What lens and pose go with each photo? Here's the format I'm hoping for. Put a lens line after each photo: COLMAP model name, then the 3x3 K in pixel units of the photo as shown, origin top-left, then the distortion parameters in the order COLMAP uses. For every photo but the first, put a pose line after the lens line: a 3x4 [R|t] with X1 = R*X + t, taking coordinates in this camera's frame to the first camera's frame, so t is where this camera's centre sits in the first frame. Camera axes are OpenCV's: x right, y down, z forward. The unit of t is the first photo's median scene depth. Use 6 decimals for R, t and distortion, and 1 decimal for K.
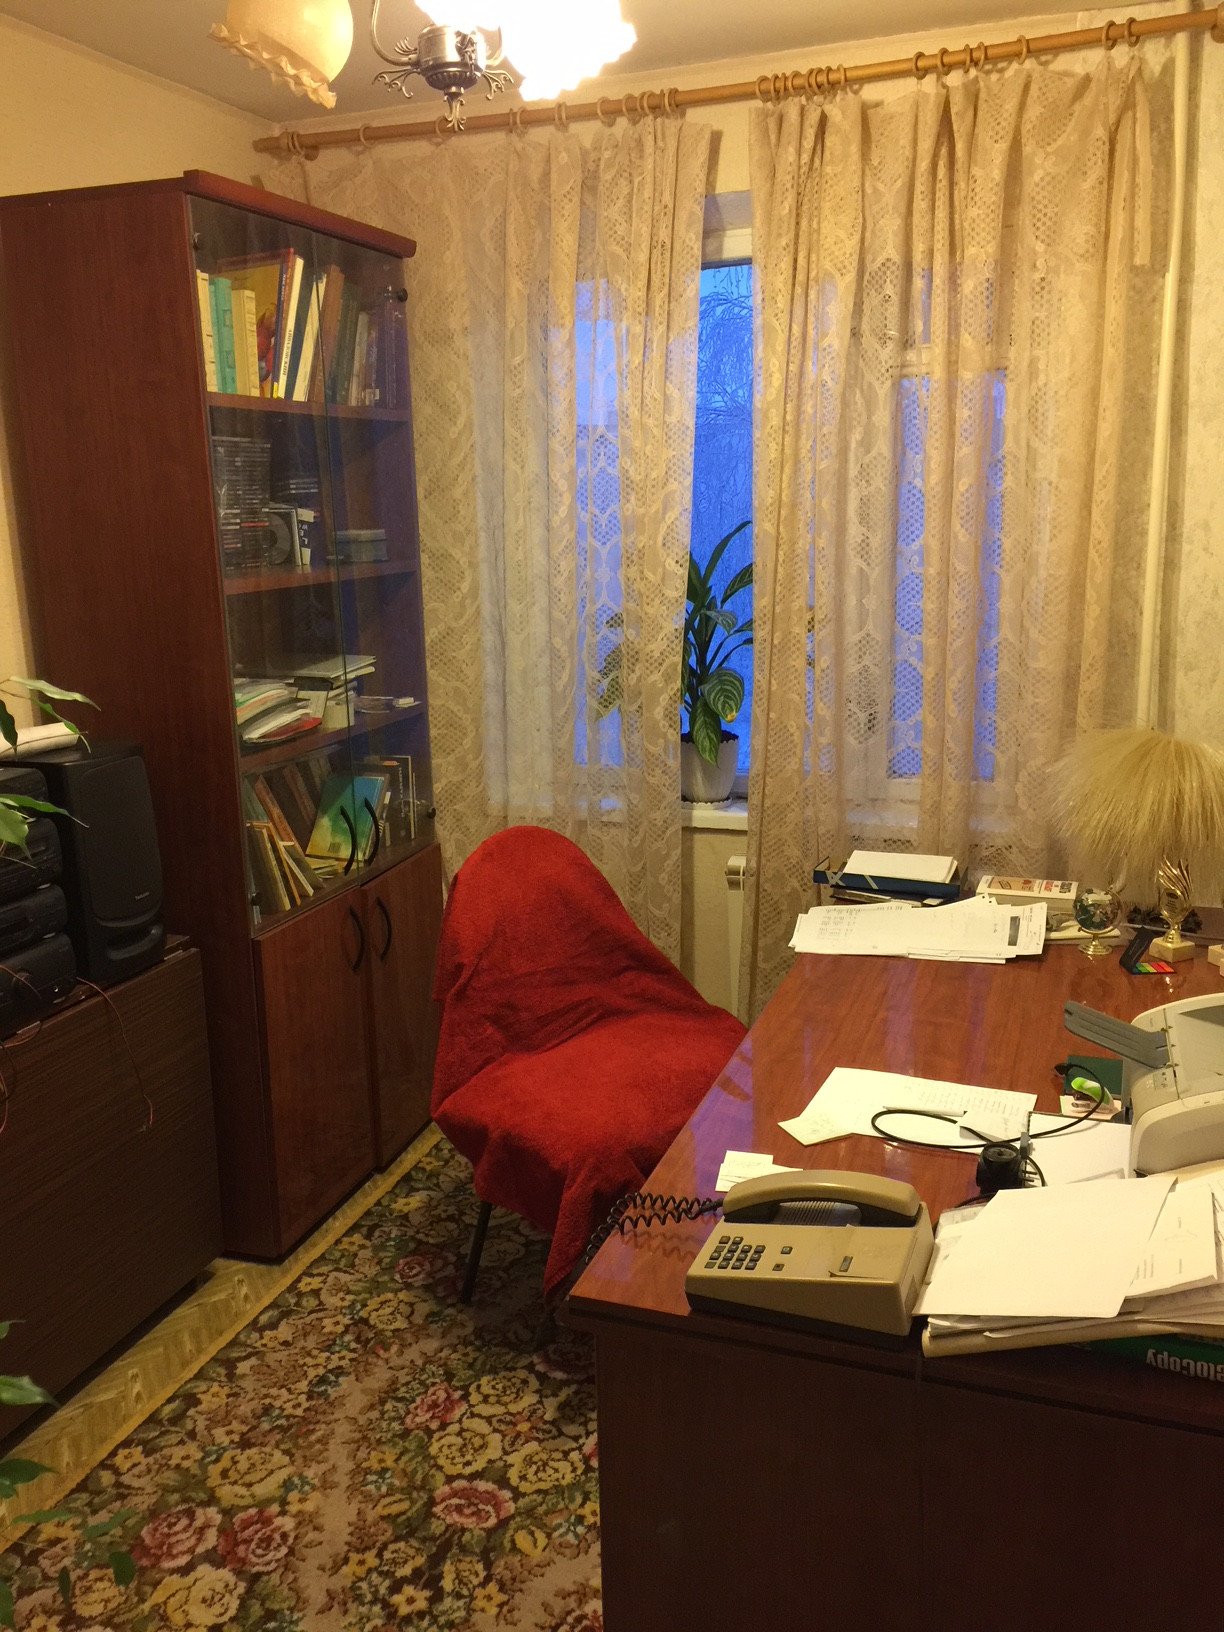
lens RADIAL K [[1405.8, 0, 608.4], [0, 1405.8, 818.5], [0, 0, 1]] dist [0.086419, -0.113988]
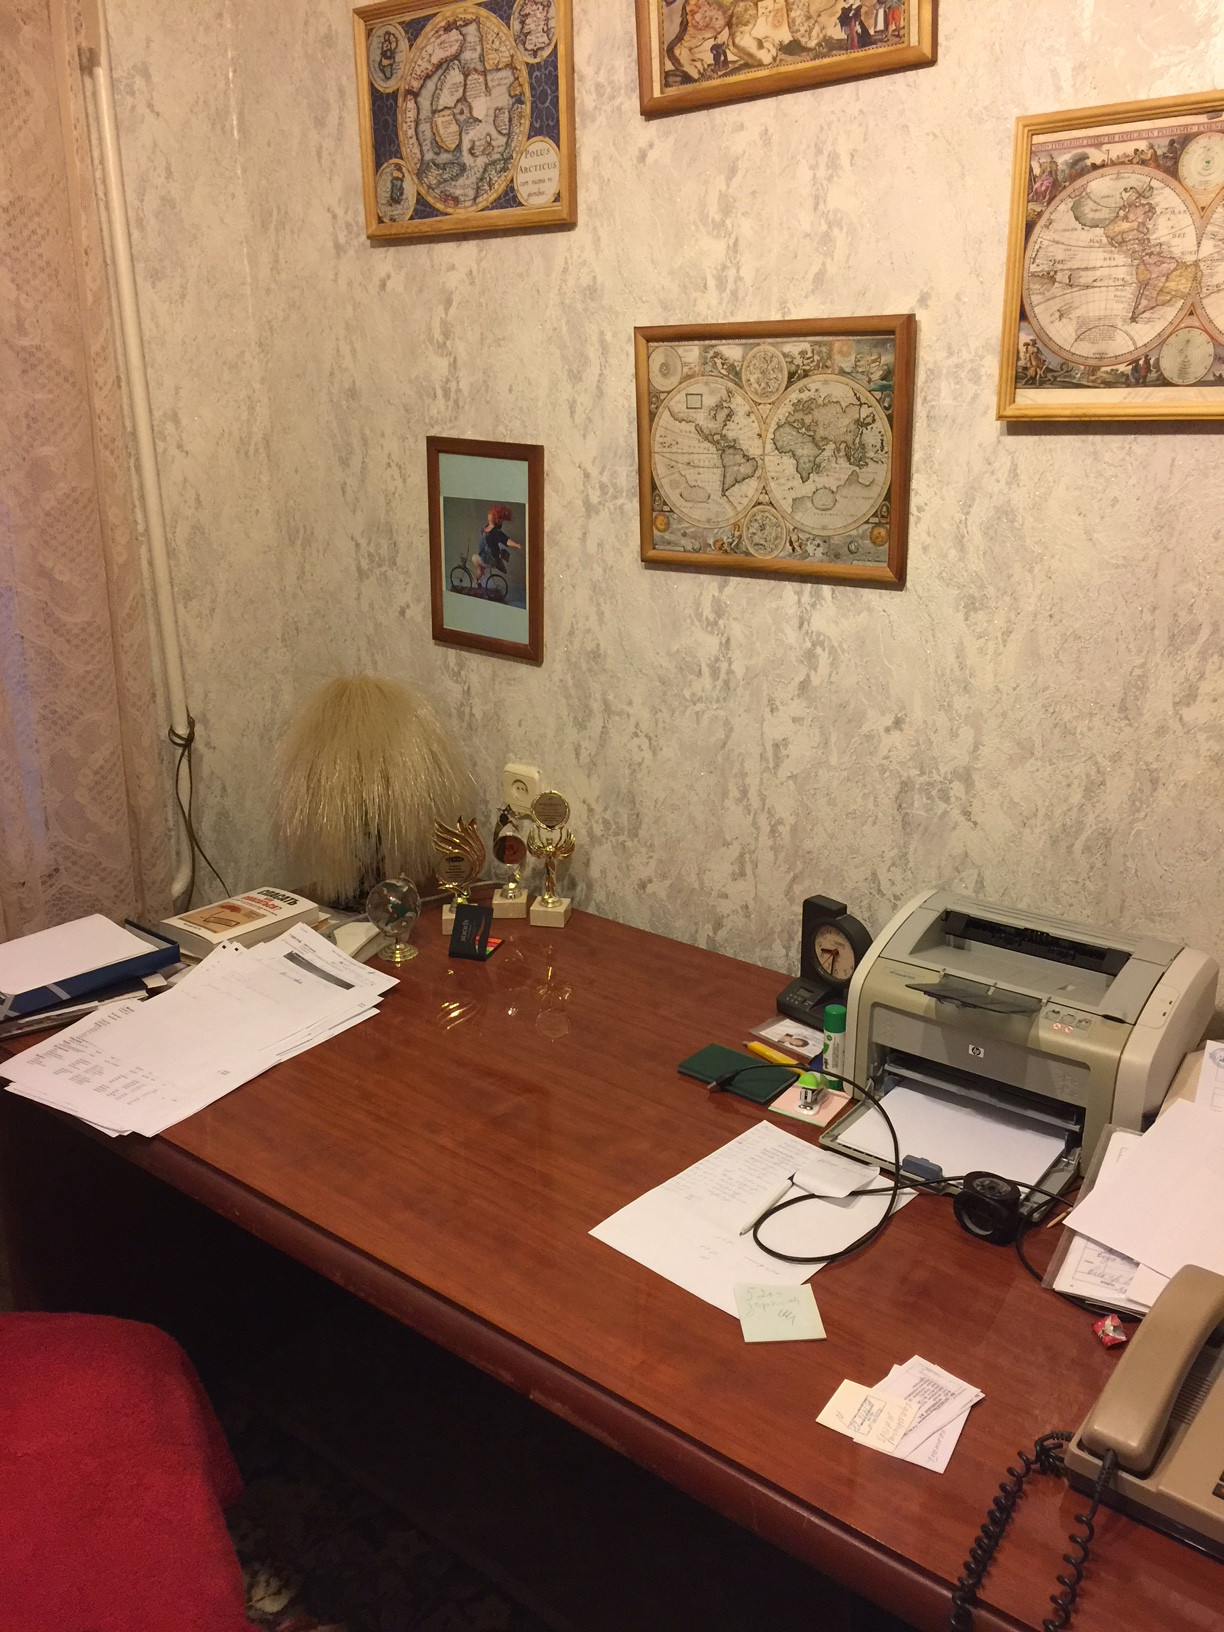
lens RADIAL K [[1405.8, 0, 612.7], [0, 1405.8, 806.5], [0, 0, 1]] dist [0.086419, -0.113988]
pose [[0.314434, -0.256927, 0.913849, -0.306065], [0.202827, 0.958629, 0.199729, -0.114940], [-0.927358, 0.122551, 0.353538, 0.564448]]
